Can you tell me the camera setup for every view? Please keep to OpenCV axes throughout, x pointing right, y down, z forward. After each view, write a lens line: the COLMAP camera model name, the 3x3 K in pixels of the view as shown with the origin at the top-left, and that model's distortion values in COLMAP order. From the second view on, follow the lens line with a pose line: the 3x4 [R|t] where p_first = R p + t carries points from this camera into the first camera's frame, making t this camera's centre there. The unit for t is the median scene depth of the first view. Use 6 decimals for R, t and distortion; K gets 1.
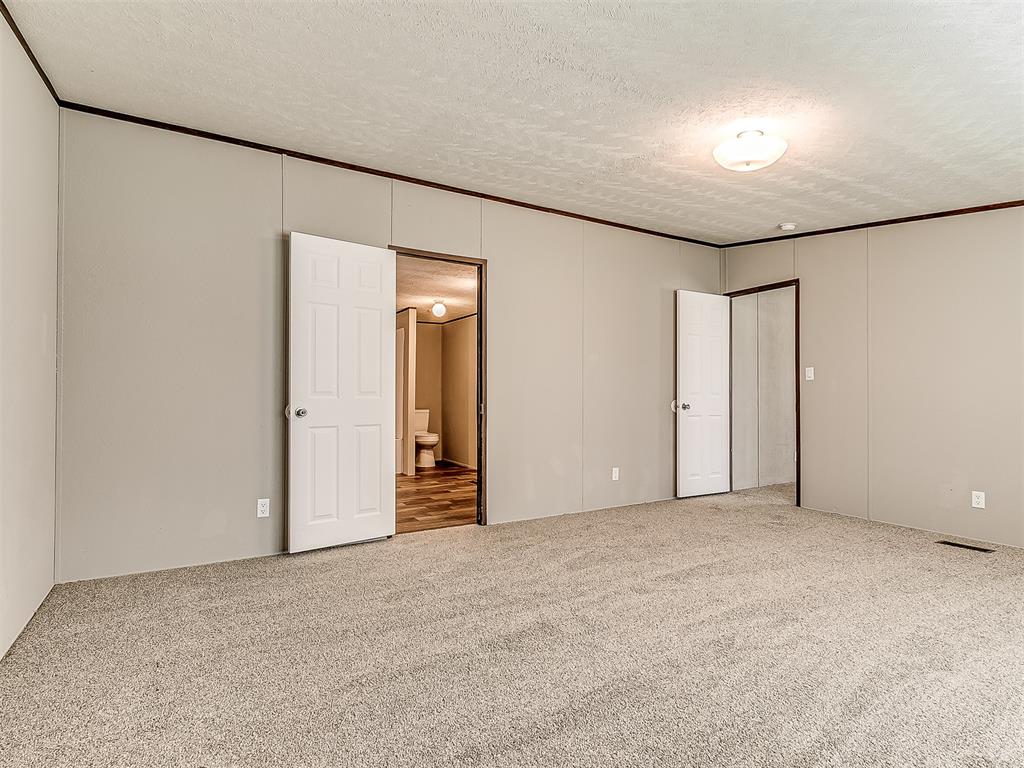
lens RADIAL K [[548.2, 0, 512.0], [0, 548.2, 384.0], [0, 0, 1]] dist [0.000078, -0.001298]
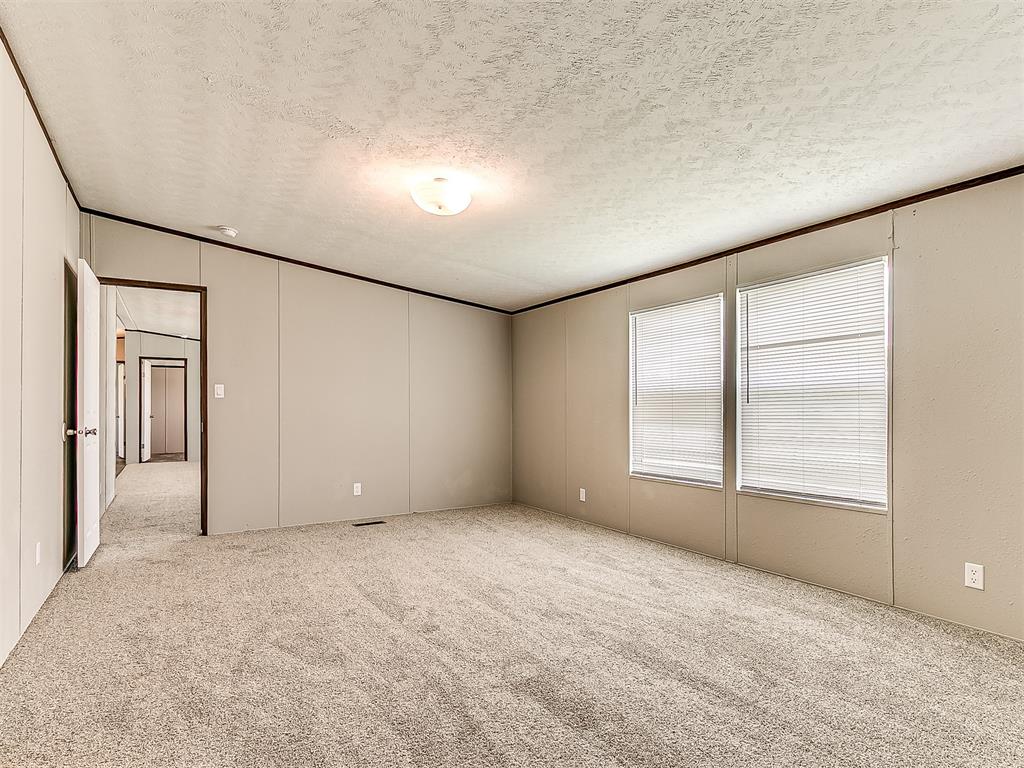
lens RADIAL K [[593.1, 0, 433.4], [0, 593.1, 405.6], [0, 0, 1]] dist [-0.003253, -0.000969]
pose [[-0.030240, 0.002972, 0.999538, -0.695515], [-0.017680, 0.999838, -0.003508, 0.004298], [-0.999386, -0.017778, -0.030182, 0.937753]]
